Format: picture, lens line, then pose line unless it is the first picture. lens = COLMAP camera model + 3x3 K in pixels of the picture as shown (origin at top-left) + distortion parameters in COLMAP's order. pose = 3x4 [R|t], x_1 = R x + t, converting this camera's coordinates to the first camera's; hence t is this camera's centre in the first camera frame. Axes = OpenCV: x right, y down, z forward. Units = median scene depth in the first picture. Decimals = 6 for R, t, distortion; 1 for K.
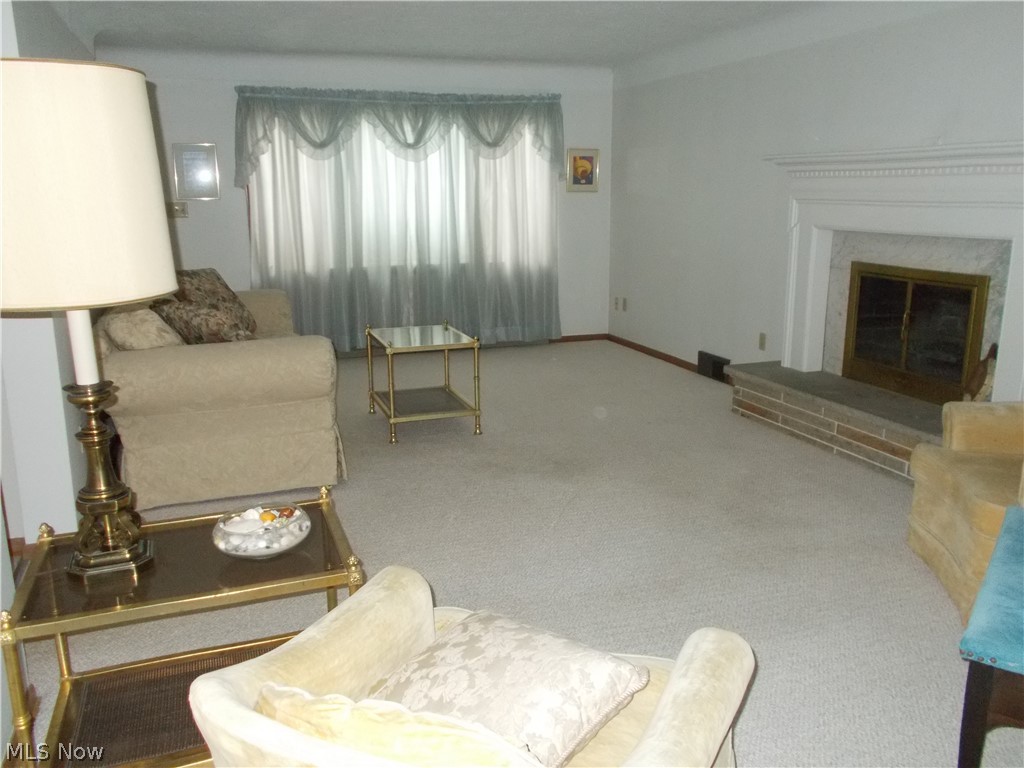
lens RADIAL K [[867.1, 0, 513.3], [0, 867.1, 385.7], [0, 0, 1]] dist [0.019820, -0.002129]
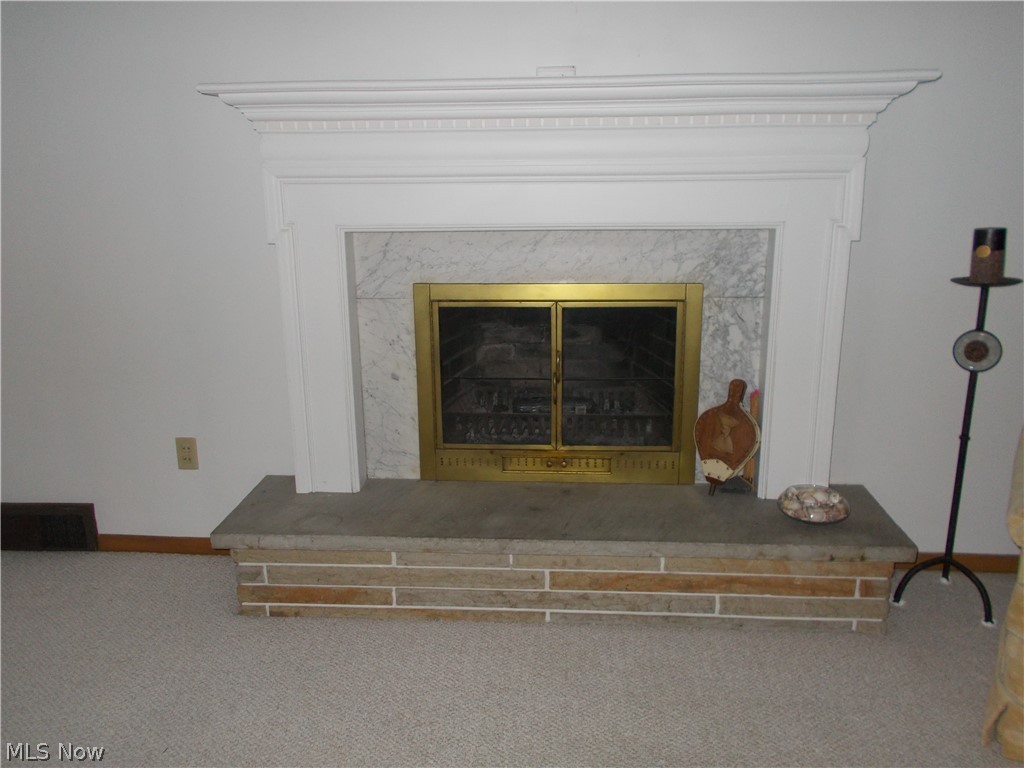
lens RADIAL K [[867.1, 0, 512.2], [0, 867.1, 382.4], [0, 0, 1]] dist [0.019820, -0.002129]
pose [[0.394155, -0.233393, 0.888915, -0.103802], [0.210742, 0.964398, 0.159767, -0.162101], [-0.894556, 0.124358, 0.429308, 0.729777]]
